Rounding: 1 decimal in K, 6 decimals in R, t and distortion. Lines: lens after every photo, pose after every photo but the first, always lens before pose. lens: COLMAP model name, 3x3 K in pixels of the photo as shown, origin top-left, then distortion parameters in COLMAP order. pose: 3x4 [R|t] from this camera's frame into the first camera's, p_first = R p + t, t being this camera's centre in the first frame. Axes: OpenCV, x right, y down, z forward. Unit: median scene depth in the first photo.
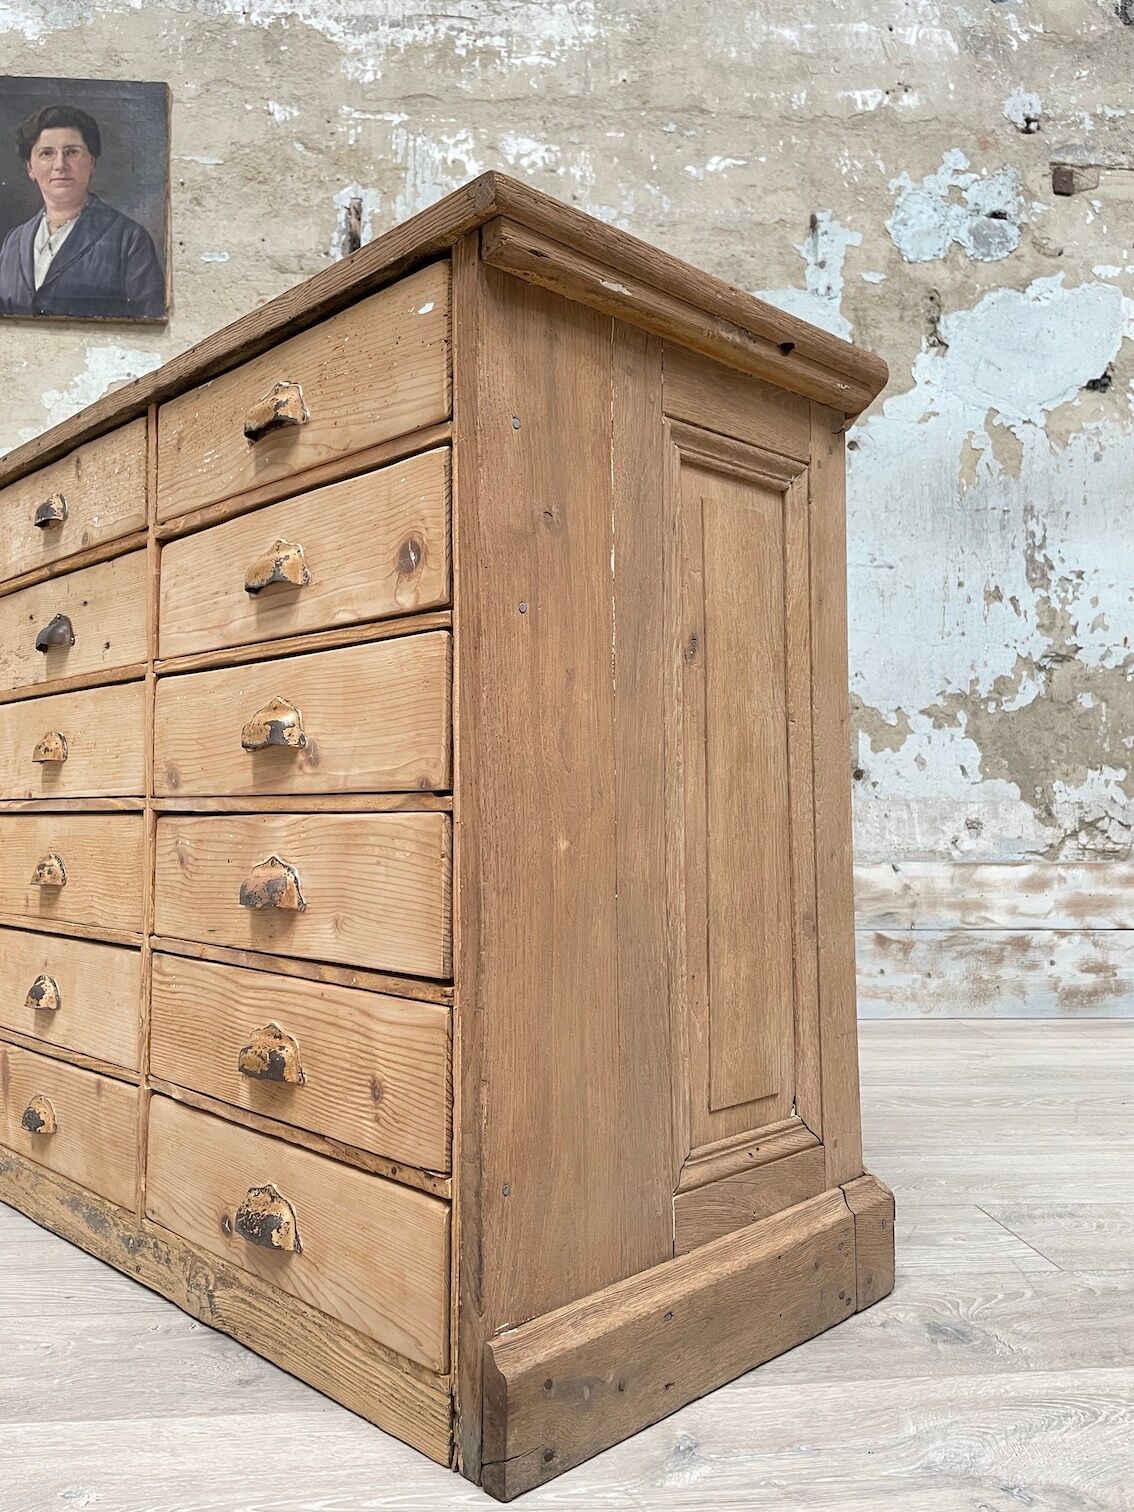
lens RADIAL K [[1190.8, 0, 571.3], [0, 1190.8, 755.2], [0, 0, 1]] dist [0.073337, -0.094042]
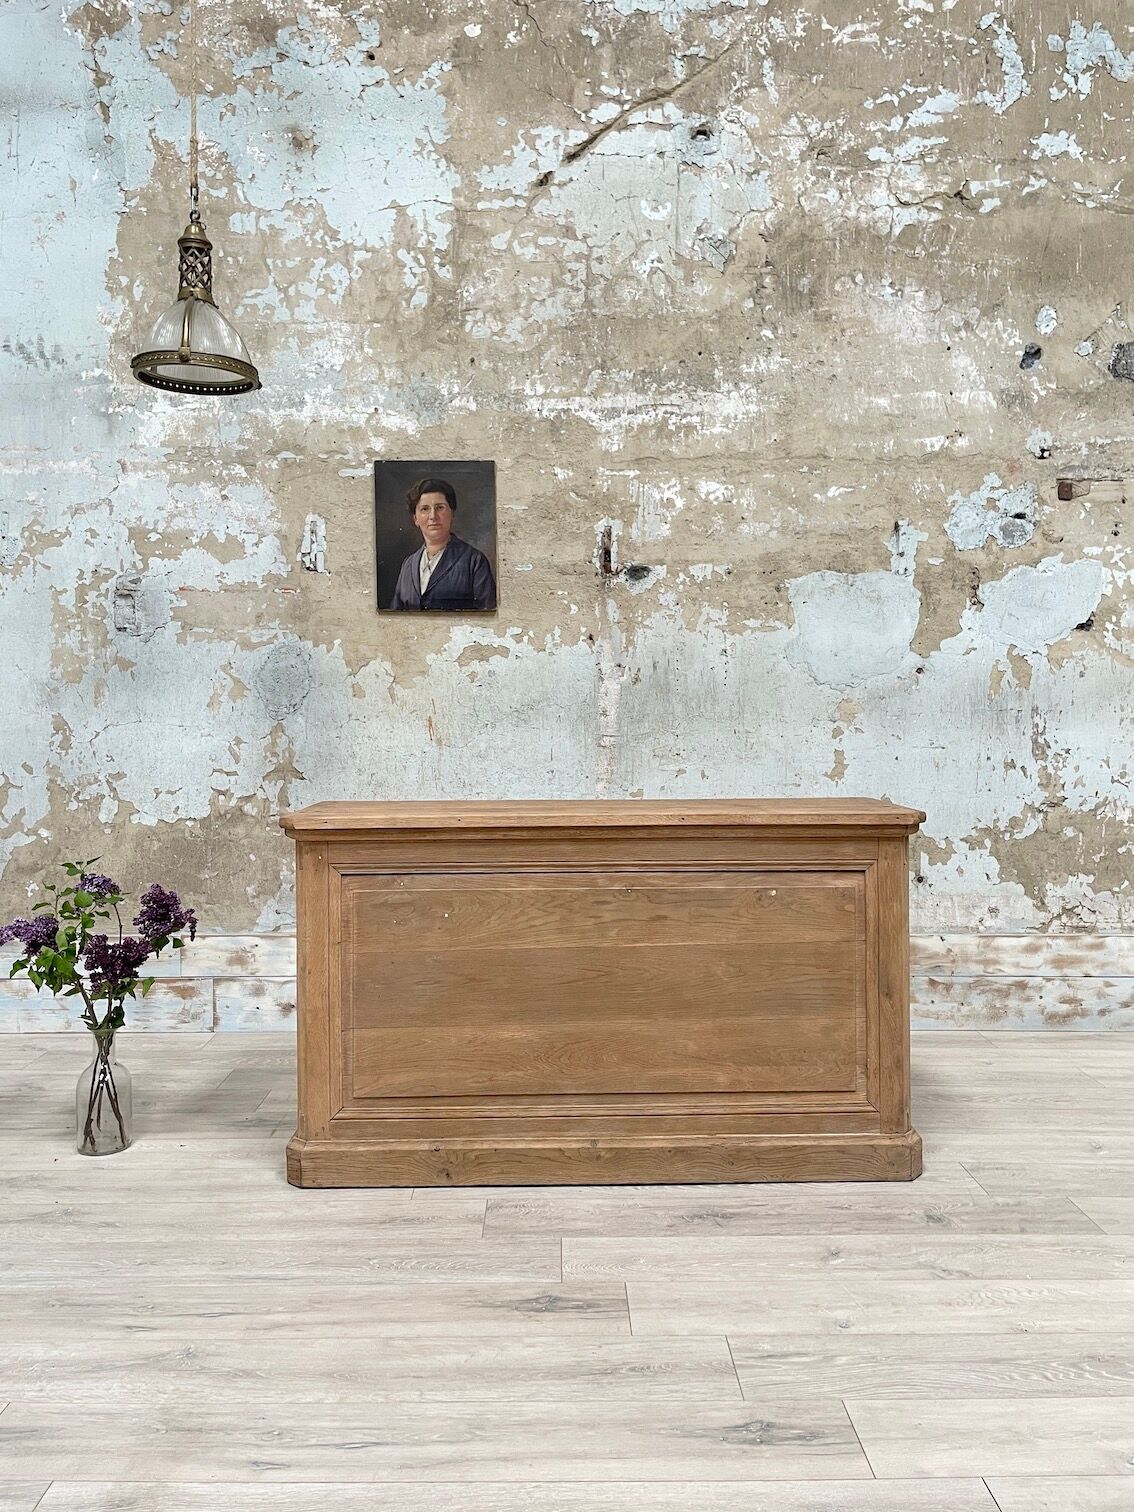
lens RADIAL K [[1149.1, 0, 570.4], [0, 1149.1, 752.9], [0, 0, 1]] dist [0.084162, -0.109052]
pose [[0.996741, 0.000925, -0.080663, -0.102086], [0.005551, 0.996778, 0.080021, -0.278928], [0.080477, -0.080208, 0.993524, -0.566680]]
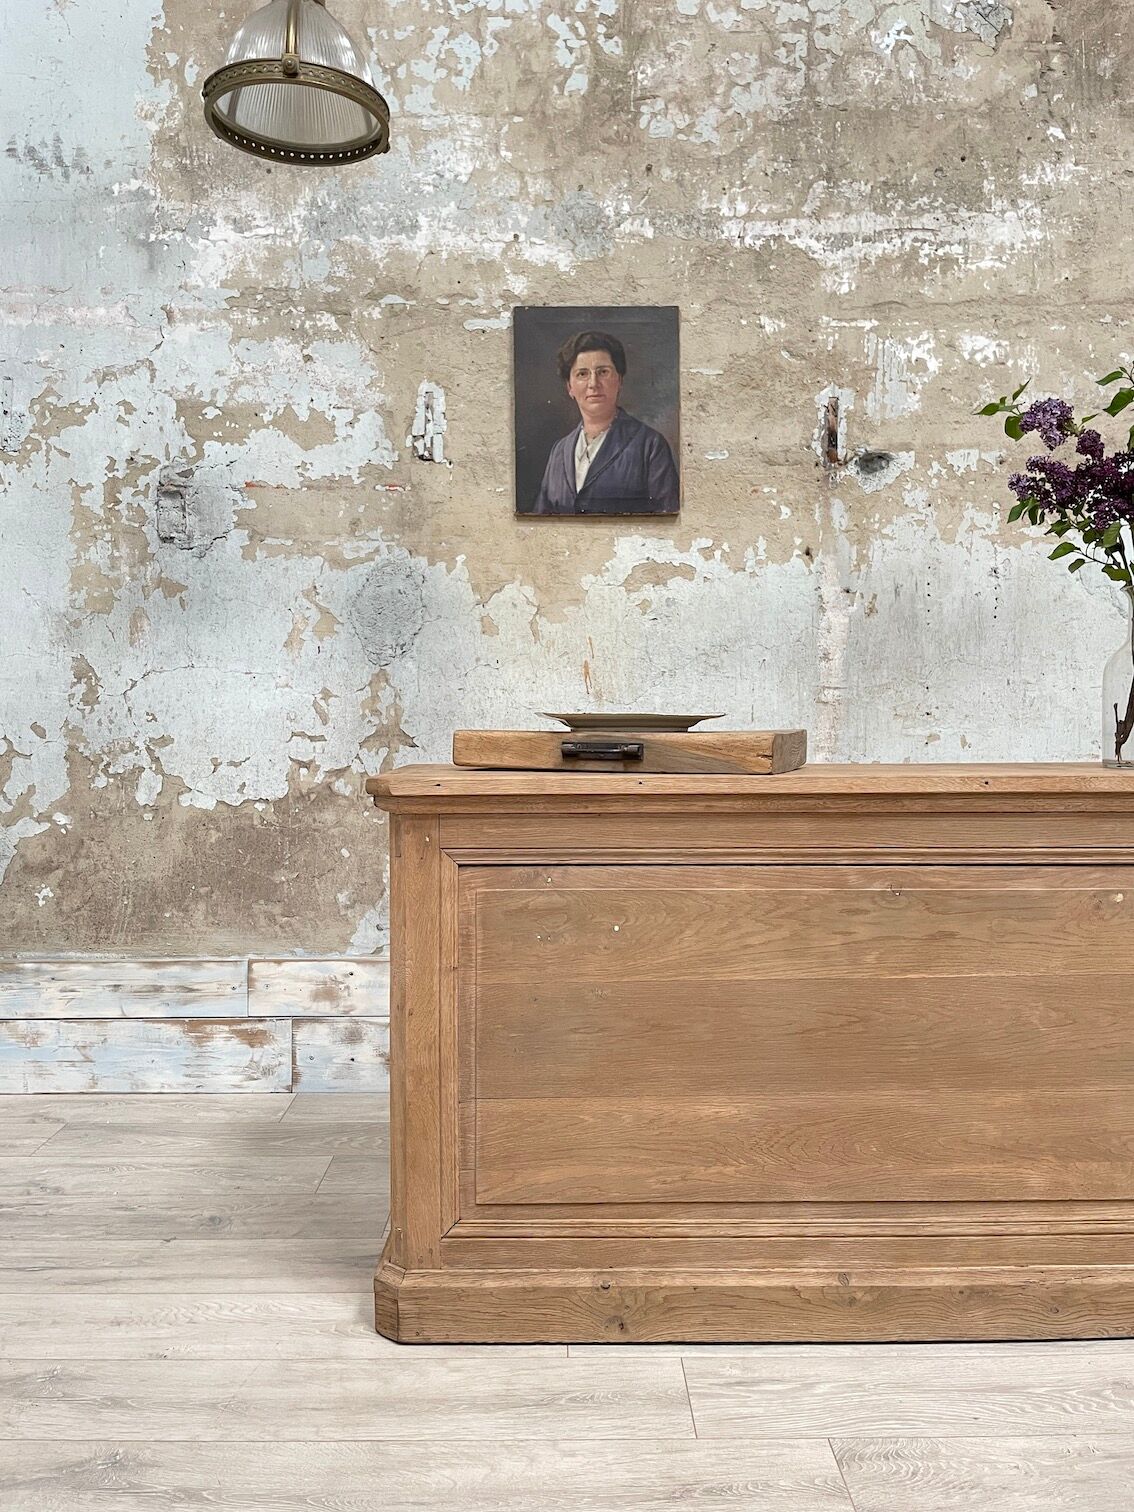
lens RADIAL K [[1149.1, 0, 569.0], [0, 1149.1, 751.5], [0, 0, 1]] dist [0.084162, -0.109052]
pose [[0.996552, 0.002988, -0.082919, -0.337245], [0.003757, 0.996702, 0.081060, -0.208301], [0.082888, -0.081092, 0.993254, -0.172848]]
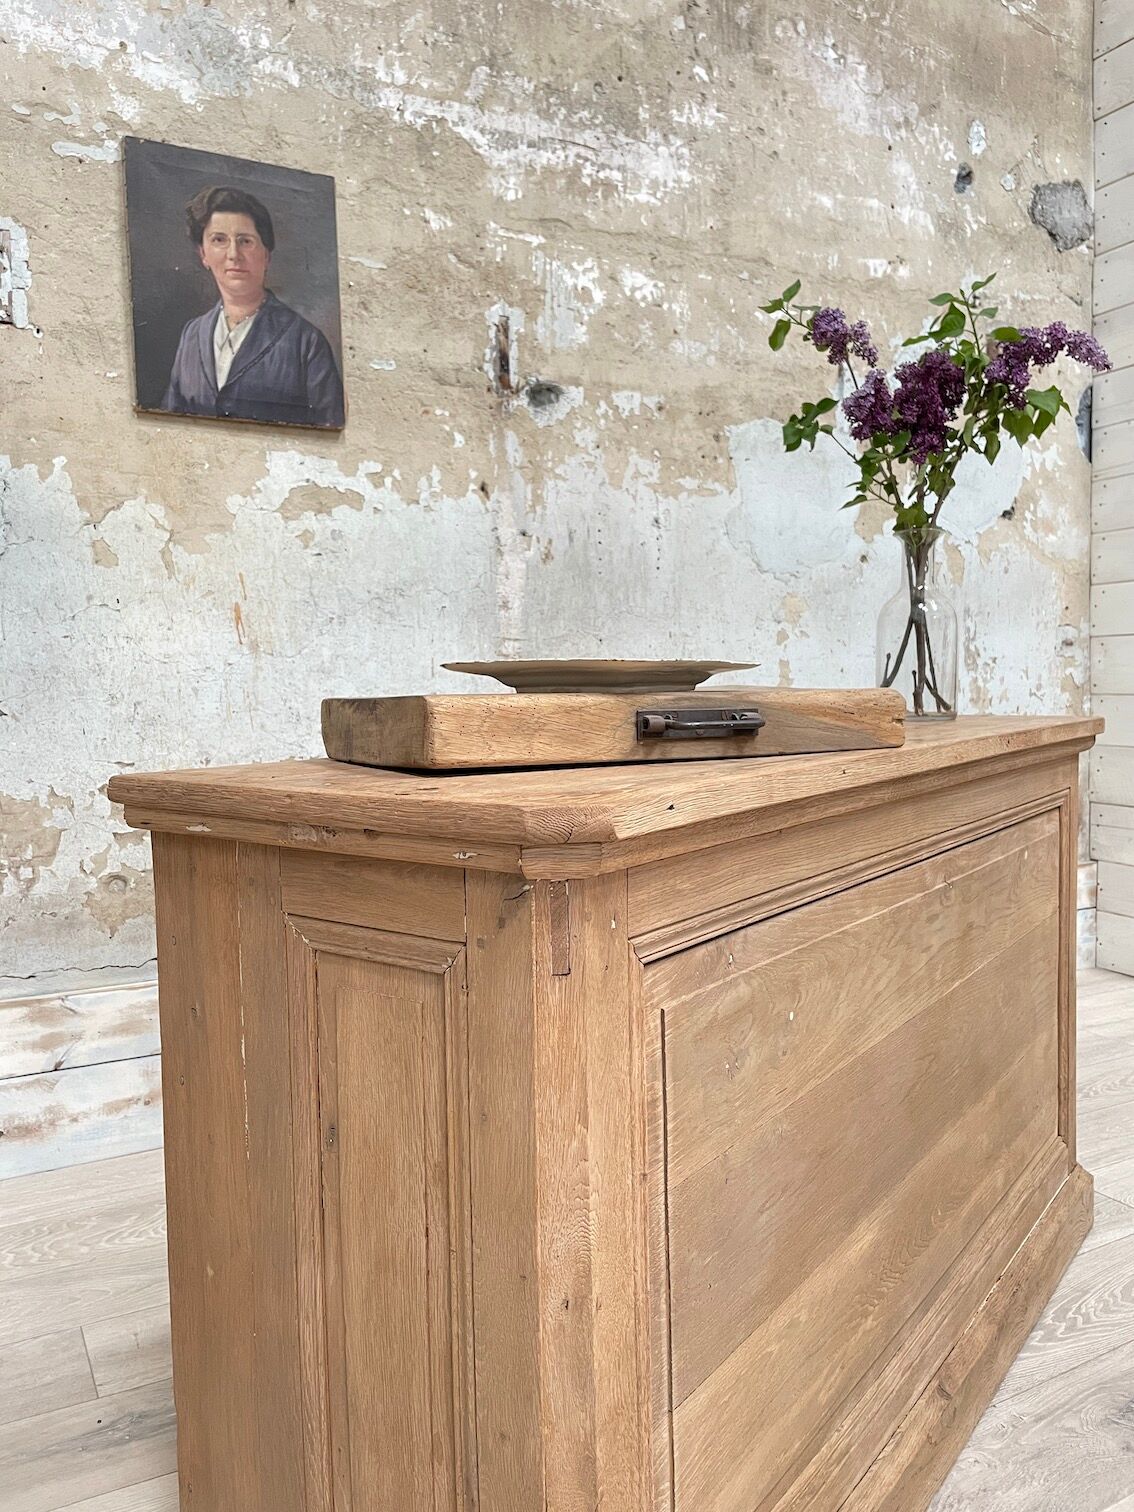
lens RADIAL K [[1148.4, 0, 572.2], [0, 1148.4, 749.0], [0, 0, 1]] dist [0.083990, -0.108833]
pose [[0.916131, -0.035250, 0.399326, -0.539245], [-0.011080, 0.993519, 0.113122, -0.197204], [-0.400725, -0.108059, 0.909803, 0.004594]]
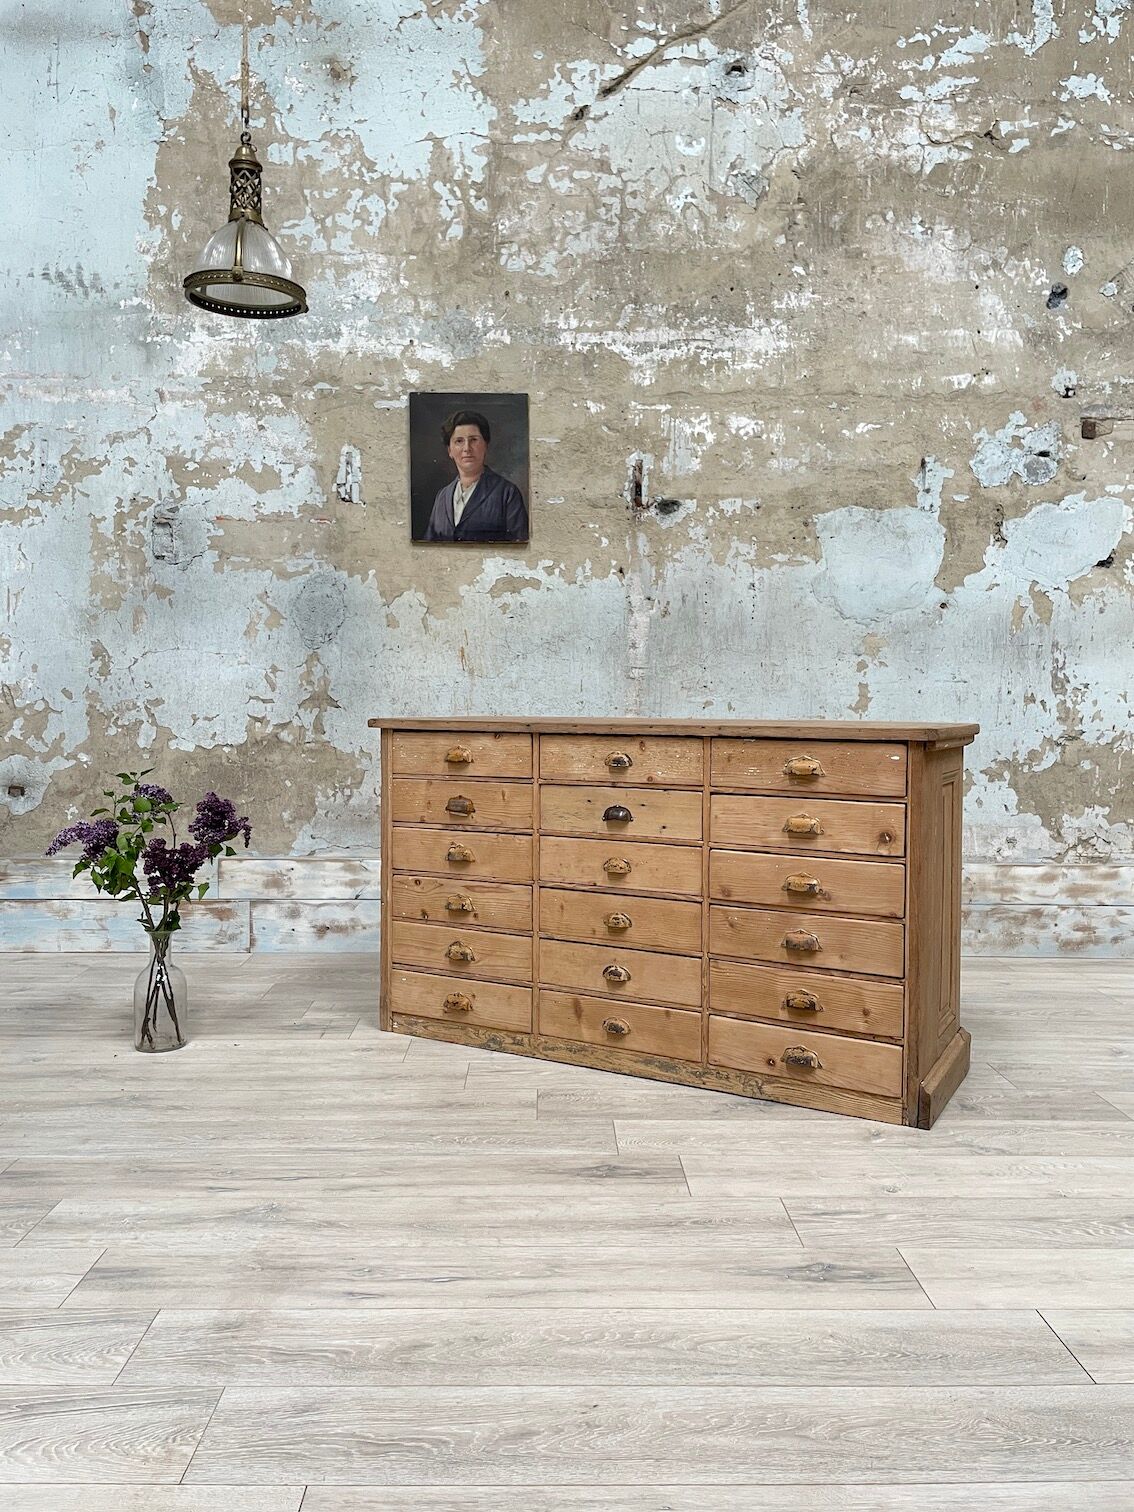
lens RADIAL K [[1149.1, 0, 569.0], [0, 1149.1, 752.0], [0, 0, 1]] dist [0.084162, -0.109052]
pose [[0.997333, 0.010622, -0.072205, -0.154138], [-0.003290, 0.994889, 0.100920, -0.221688], [0.072908, -0.100414, 0.992271, -0.608026]]
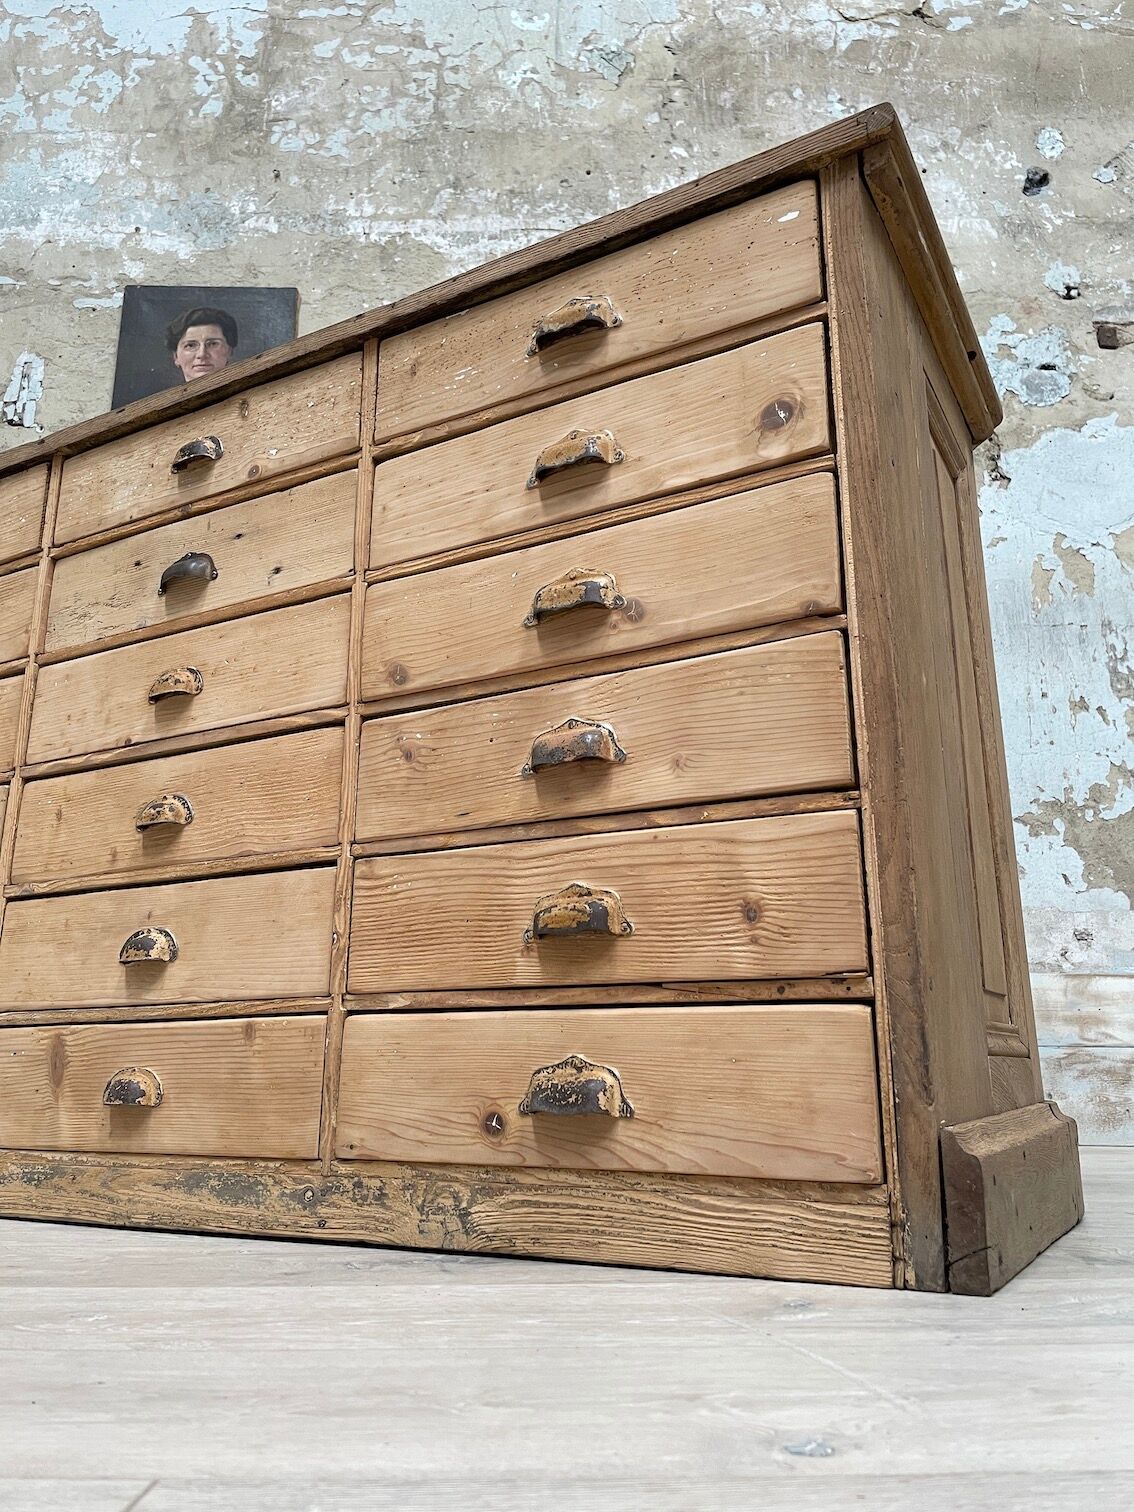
lens RADIAL K [[1148.4, 0, 570.9], [0, 1148.4, 751.2], [0, 0, 1]] dist [0.083990, -0.108833]
pose [[0.996956, -0.019527, -0.075485, 0.002175], [0.002216, 0.974836, -0.222913, 0.120739], [0.077939, 0.222067, 0.971911, 0.036171]]
